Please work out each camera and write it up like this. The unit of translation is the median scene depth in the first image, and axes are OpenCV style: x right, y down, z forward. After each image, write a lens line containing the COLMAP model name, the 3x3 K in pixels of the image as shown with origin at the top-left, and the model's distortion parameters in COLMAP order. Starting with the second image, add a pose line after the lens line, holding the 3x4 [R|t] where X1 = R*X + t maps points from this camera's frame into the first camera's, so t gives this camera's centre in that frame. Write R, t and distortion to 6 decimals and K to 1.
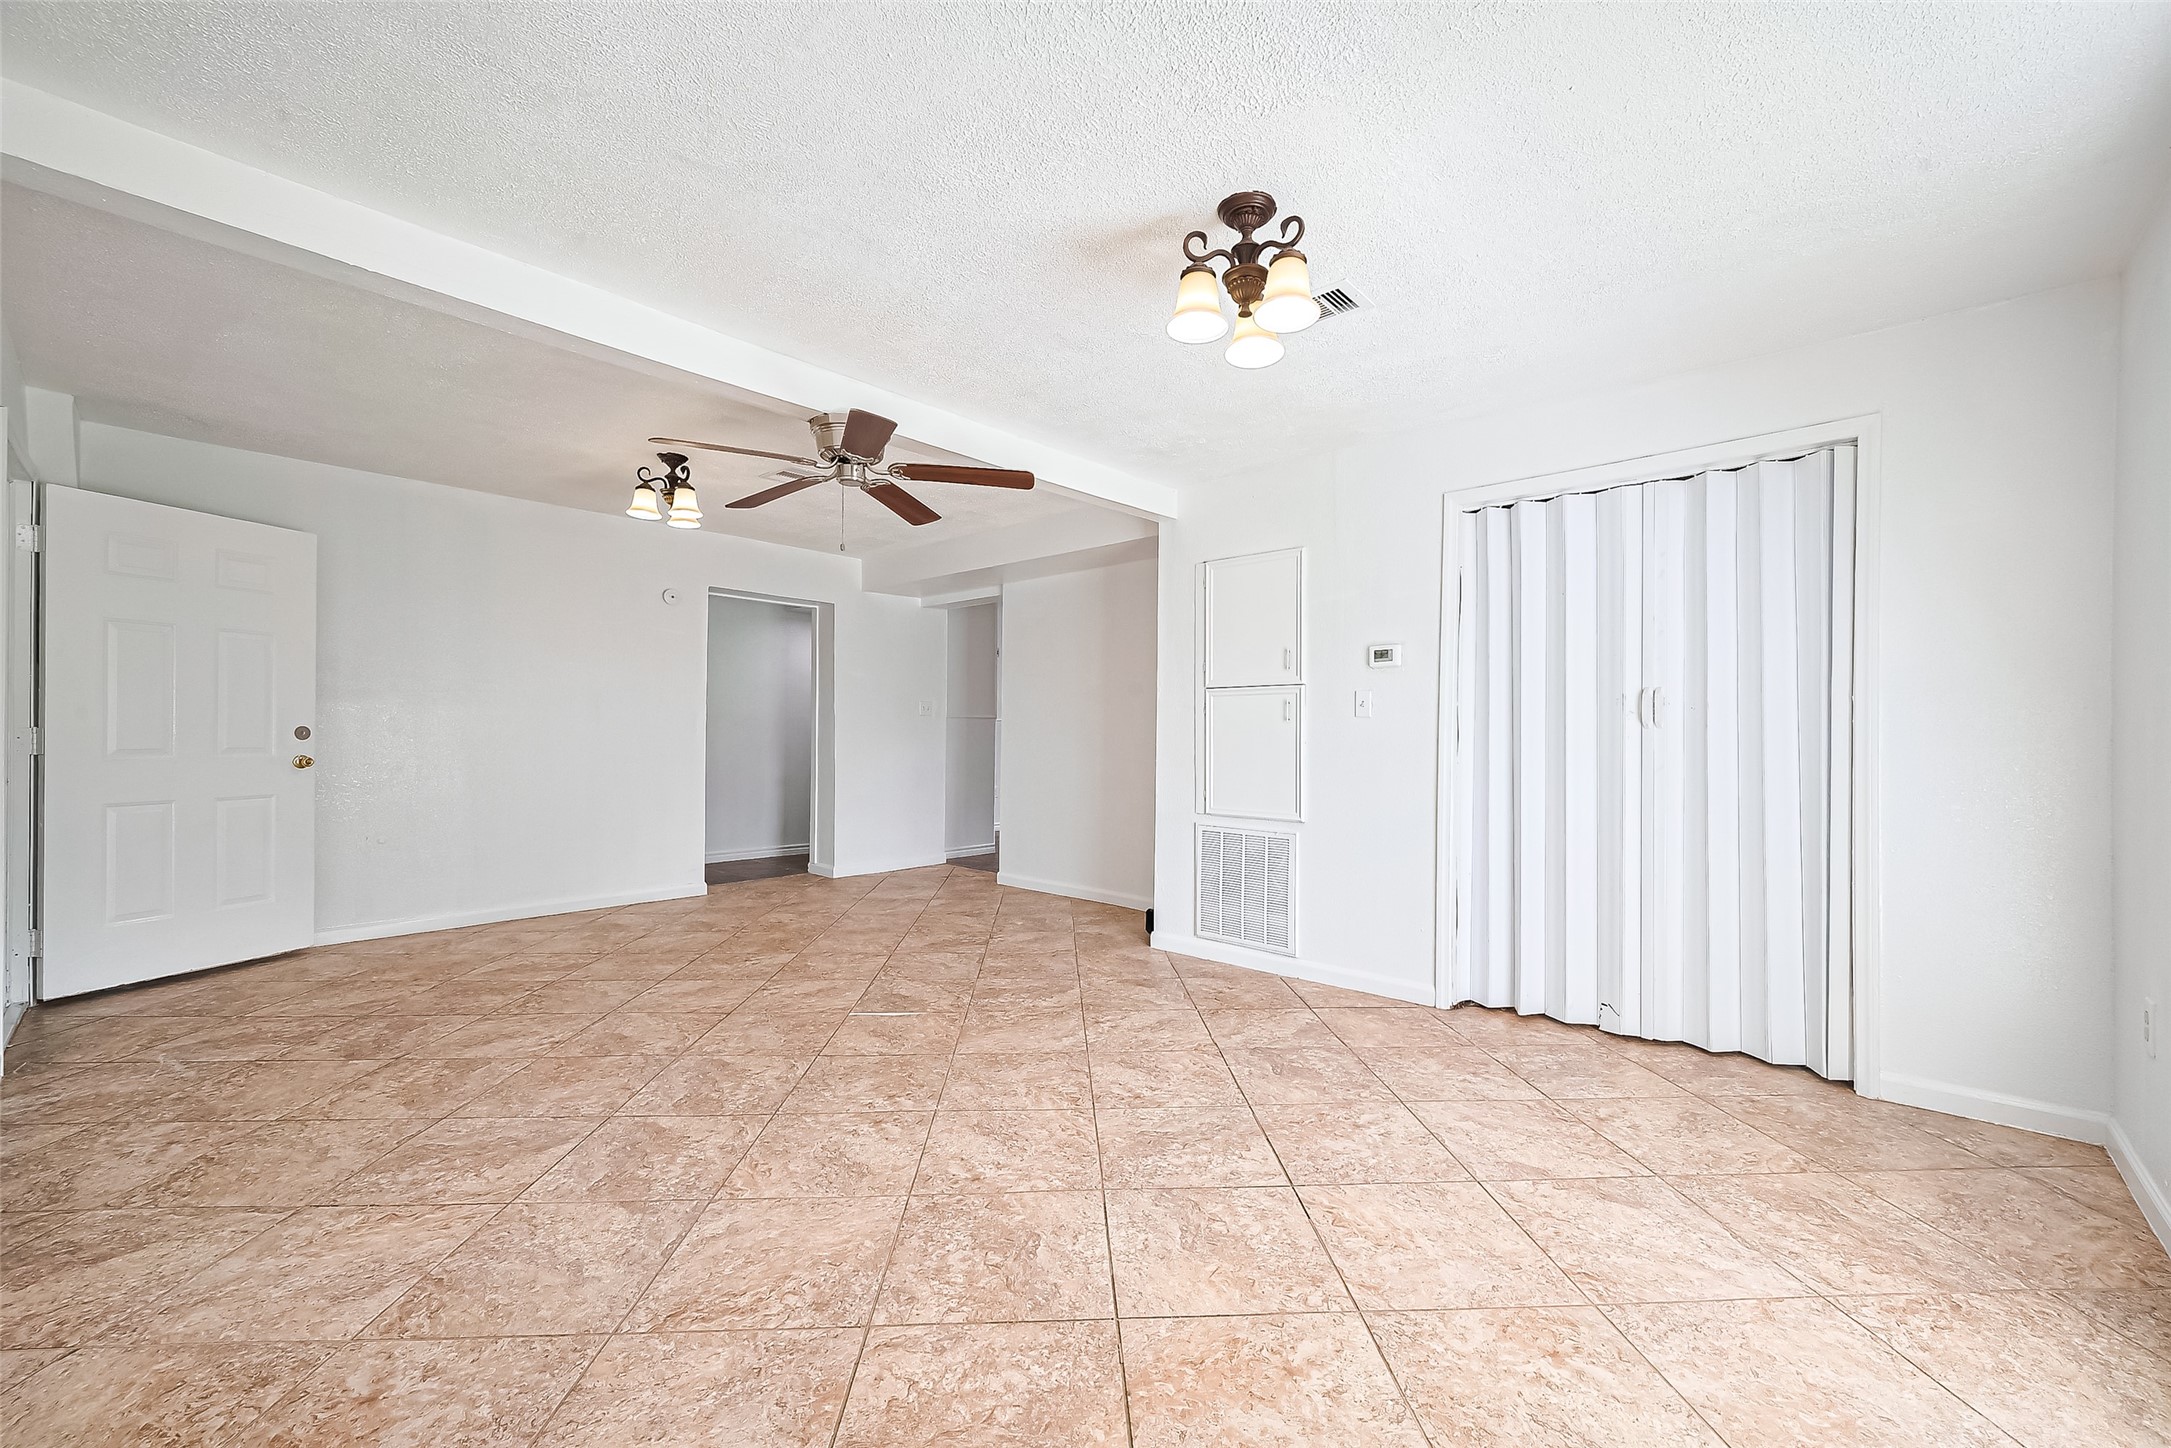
lens RADIAL K [[883.6, 0, 1098.9], [0, 883.6, 738.0], [0, 0, 1]] dist [0.009545, -0.000913]
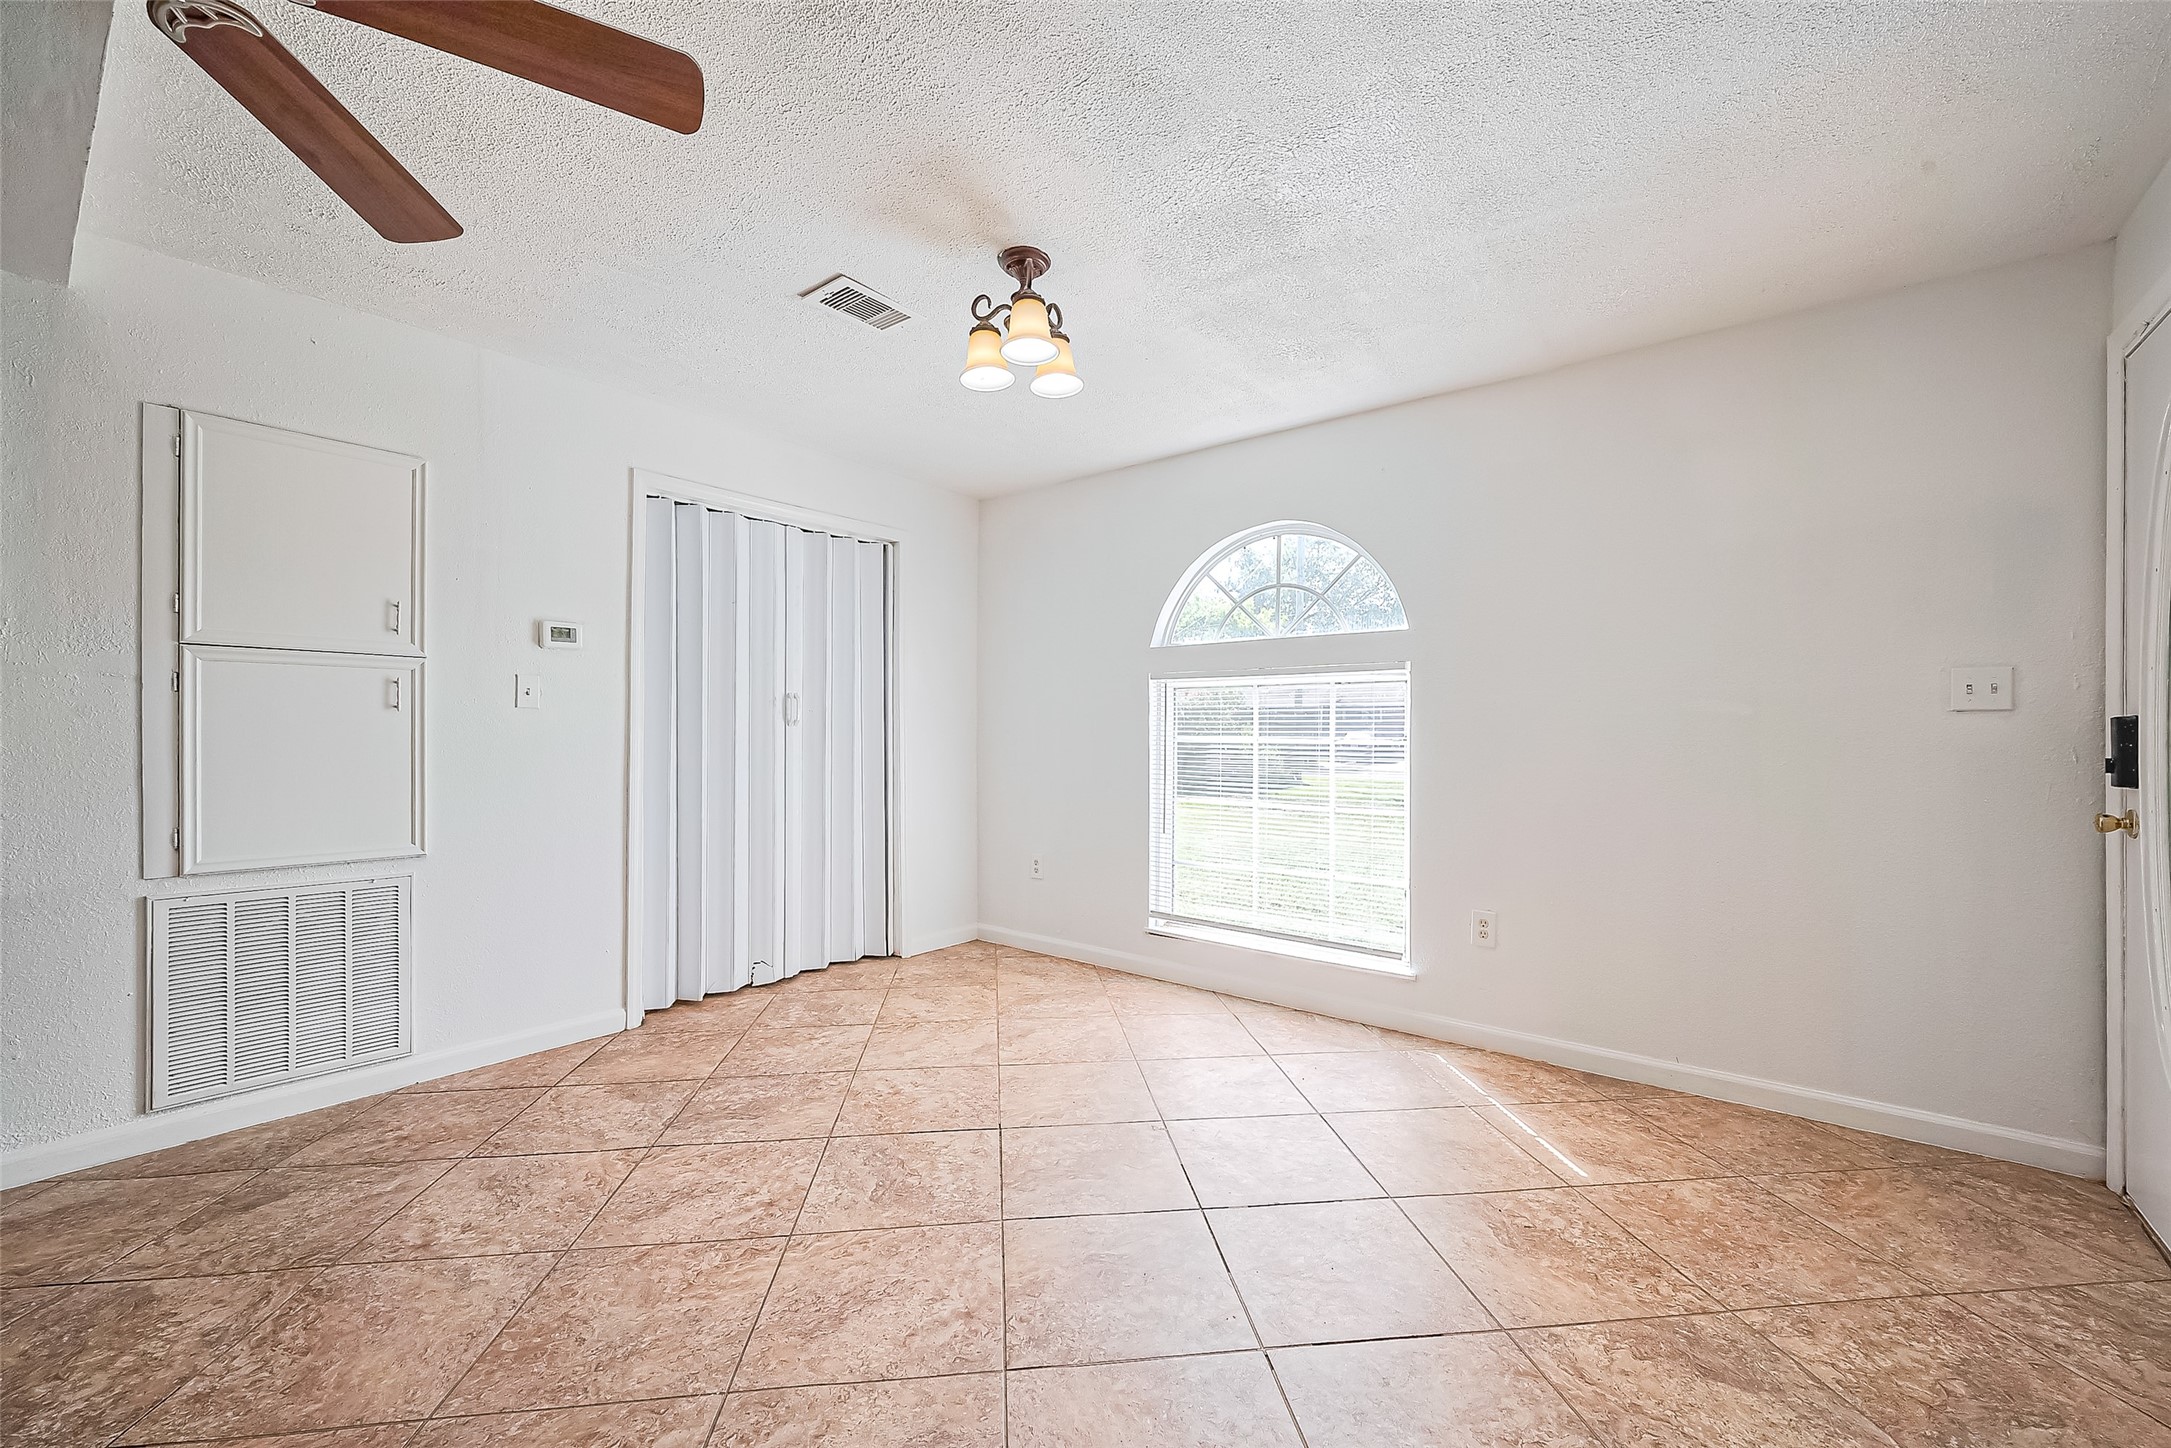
lens RADIAL K [[883.6, 0, 1093.9], [0, 883.6, 723.7], [0, 0, 1]] dist [0.009545, -0.000913]
pose [[-0.080995, 0.007938, 0.996683, -0.556533], [-0.002349, 0.999964, -0.008155, -0.004440], [-0.996712, -0.003002, -0.080973, 0.580208]]
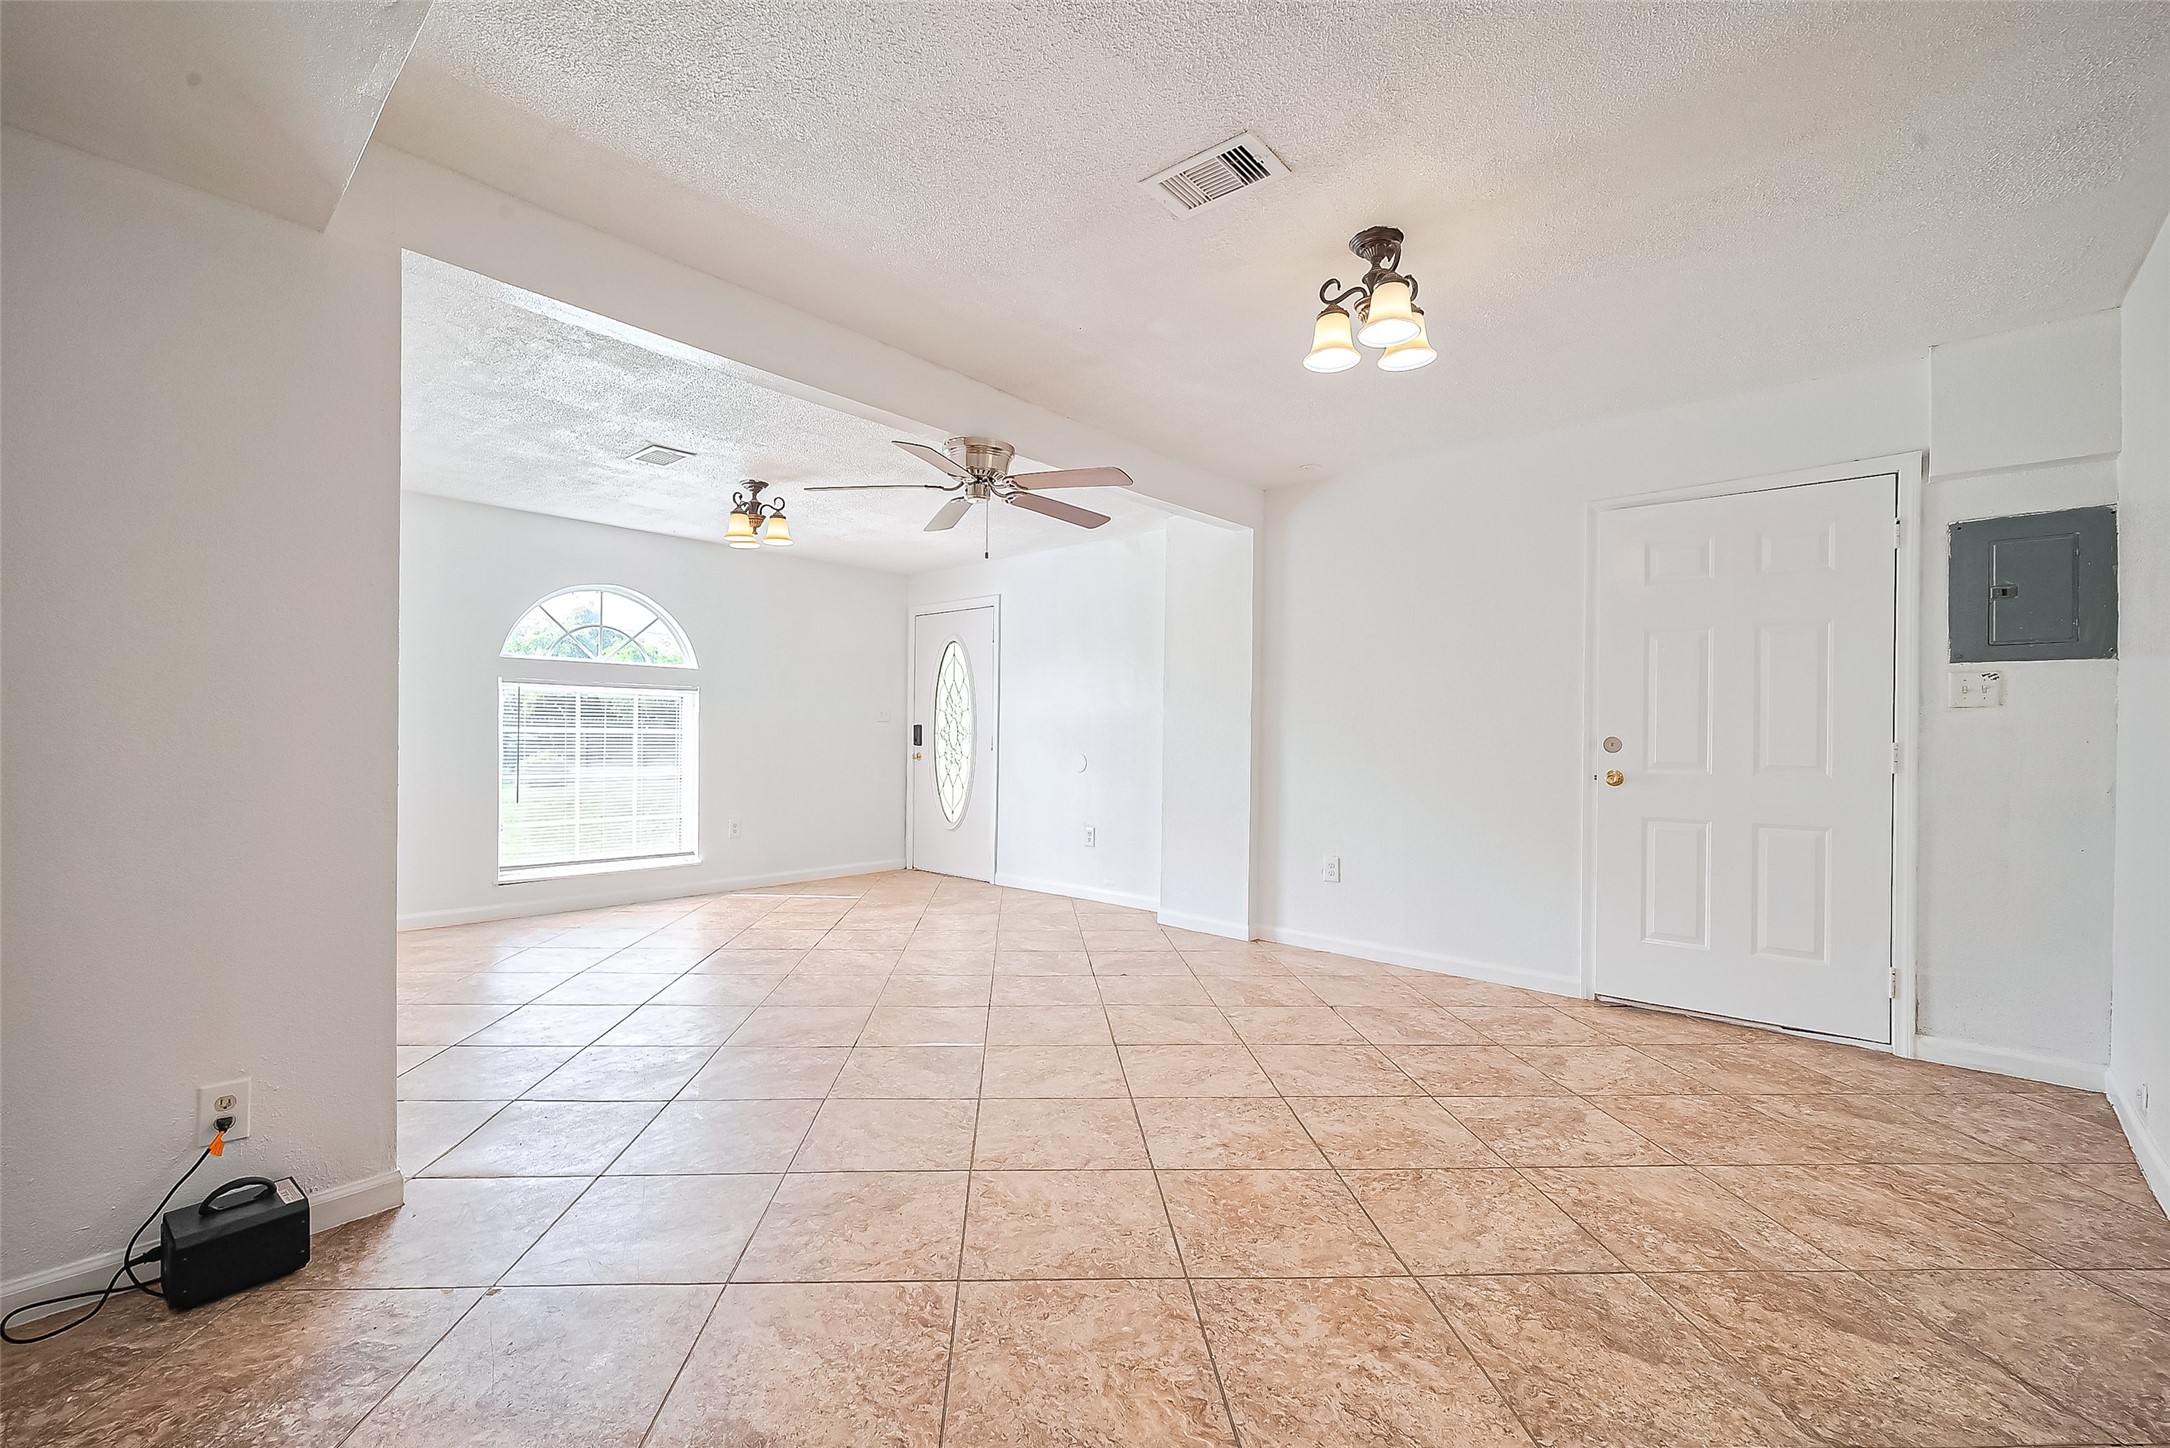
lens RADIAL K [[883.2, 0, 1075.2], [0, 883.2, 716.9], [0, 0, 1]] dist [0.009545, -0.000913]
pose [[-0.999788, -0.018338, -0.009336, -0.343879], [-0.018198, 0.999723, -0.014906, -0.010211], [0.009607, -0.014733, -0.999845, 1.822356]]
